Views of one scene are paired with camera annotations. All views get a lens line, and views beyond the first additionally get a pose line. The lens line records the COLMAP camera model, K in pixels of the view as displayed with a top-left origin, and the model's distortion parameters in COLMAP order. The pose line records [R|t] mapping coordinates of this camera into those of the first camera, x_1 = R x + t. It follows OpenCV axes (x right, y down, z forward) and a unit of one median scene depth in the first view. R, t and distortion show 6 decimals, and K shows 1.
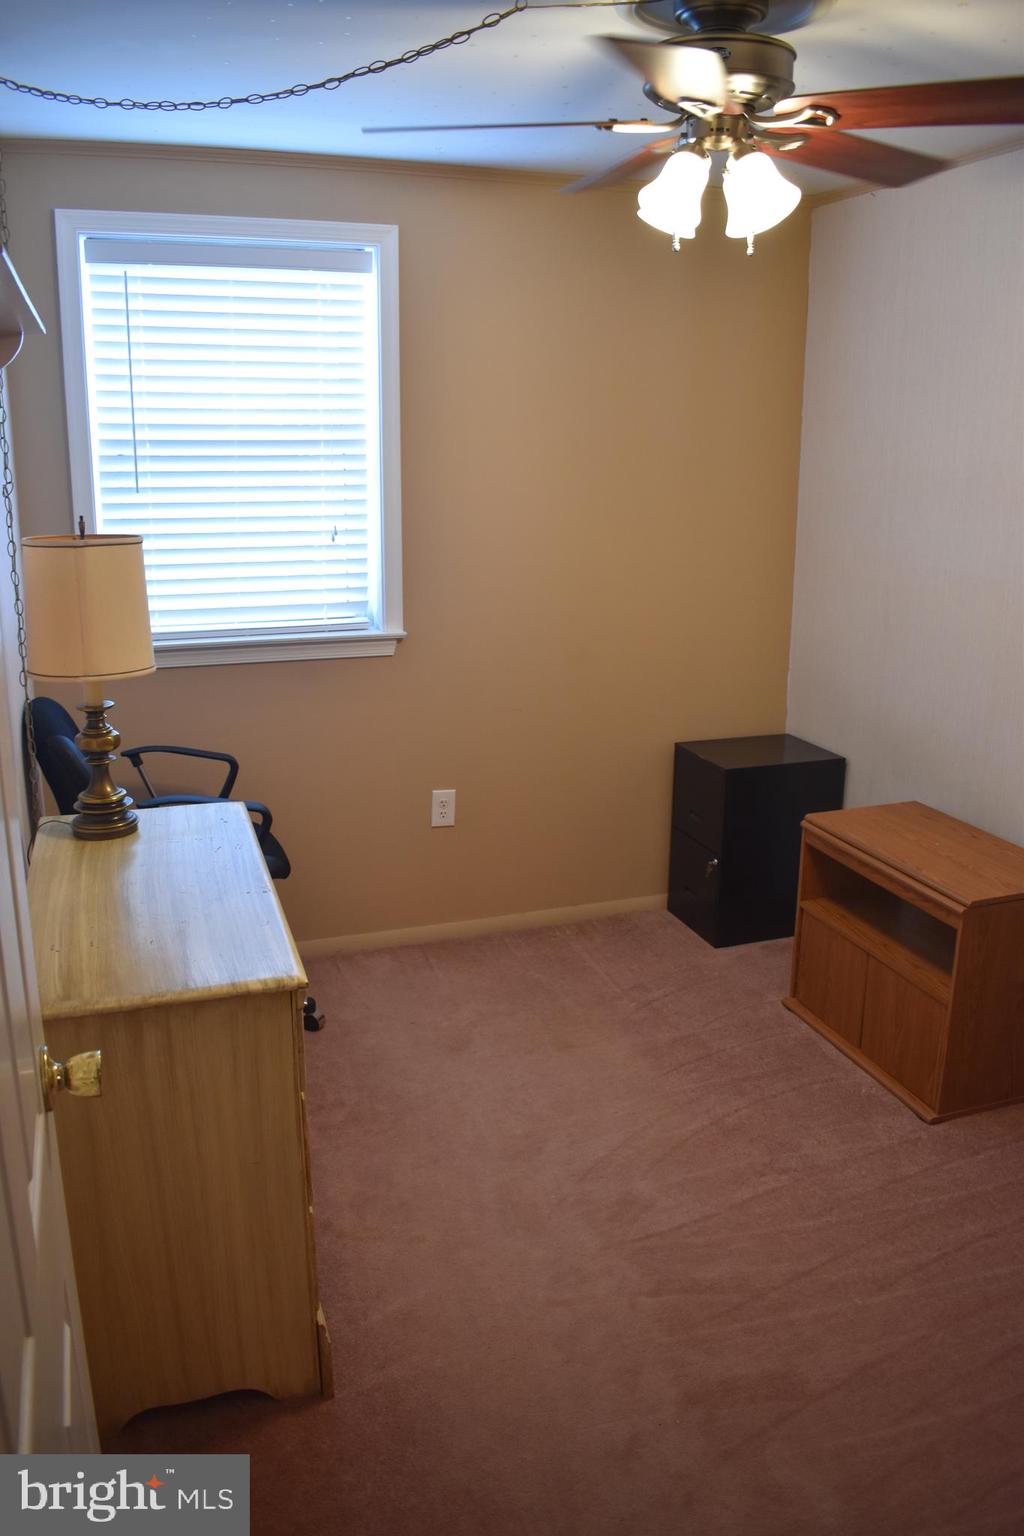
lens RADIAL K [[1204.3, 0, 508.9], [0, 1204.3, 769.2], [0, 0, 1]] dist [-0.099042, 0.018032]
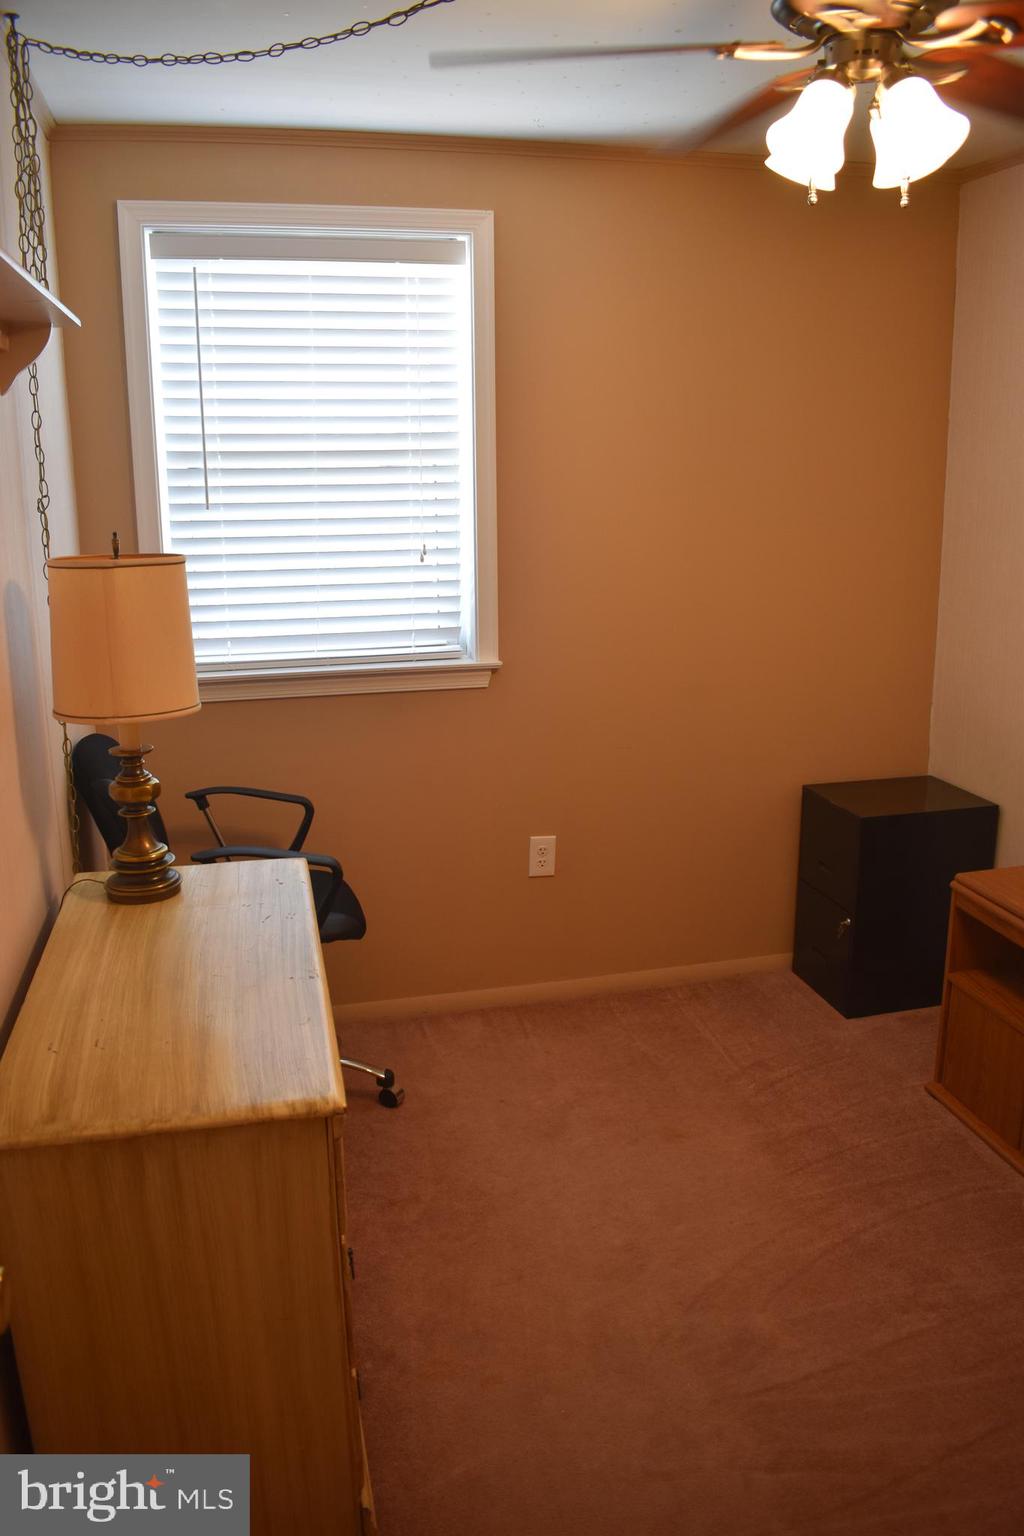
lens RADIAL K [[1204.3, 0, 510.5], [0, 1204.3, 766.8], [0, 0, 1]] dist [-0.099042, 0.018032]
pose [[0.995333, 0.008828, -0.096092, 0.010117], [-0.010751, 0.999752, -0.019516, -0.021599], [0.095896, 0.020458, 0.995181, 0.126672]]
